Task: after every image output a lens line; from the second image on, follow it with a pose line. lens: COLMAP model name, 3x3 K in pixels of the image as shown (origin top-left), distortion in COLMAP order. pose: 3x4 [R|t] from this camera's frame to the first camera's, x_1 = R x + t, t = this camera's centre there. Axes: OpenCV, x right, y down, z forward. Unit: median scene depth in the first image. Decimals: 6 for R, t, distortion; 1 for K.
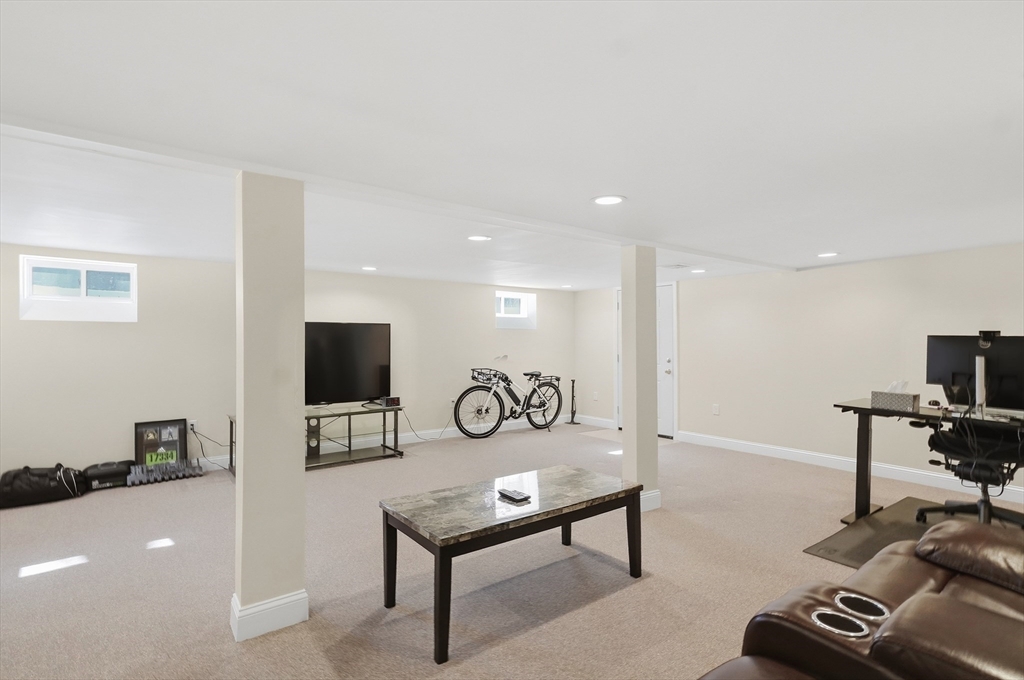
lens RADIAL K [[501.5, 0, 511.4], [0, 501.5, 342.5], [0, 0, 1]] dist [0.015273, 0.006847]
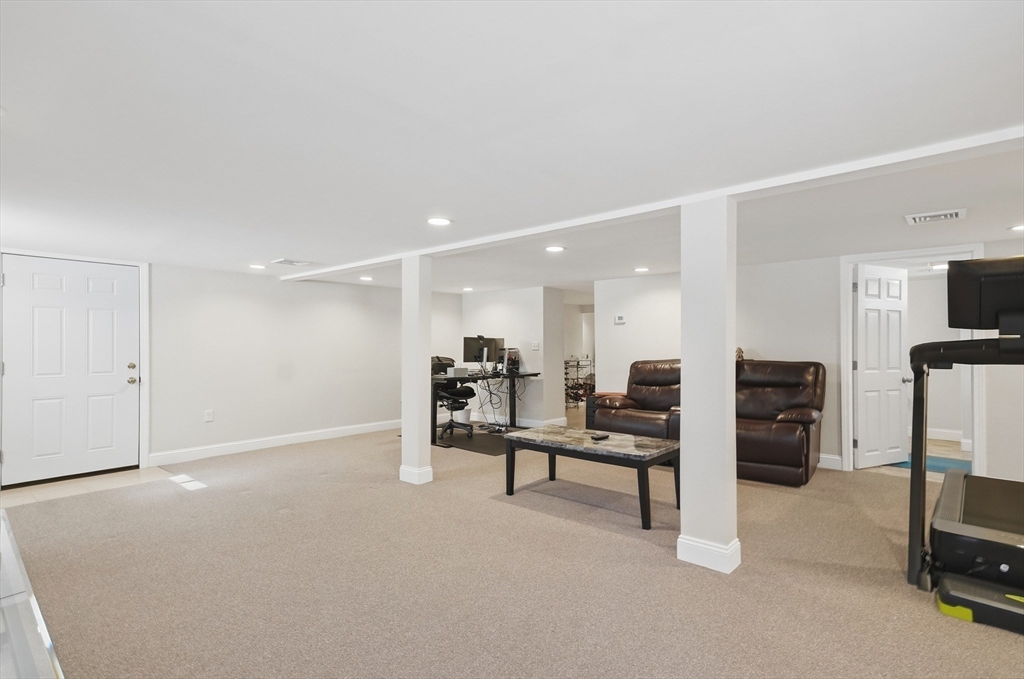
lens RADIAL K [[501.5, 0, 514.1], [0, 501.5, 341.5], [0, 0, 1]] dist [0.015273, 0.006847]
pose [[-0.194551, 0.006614, 0.980870, -0.554272], [0.005711, 0.999968, -0.005610, 0.007141], [-0.980876, 0.004510, -0.194582, 0.591734]]
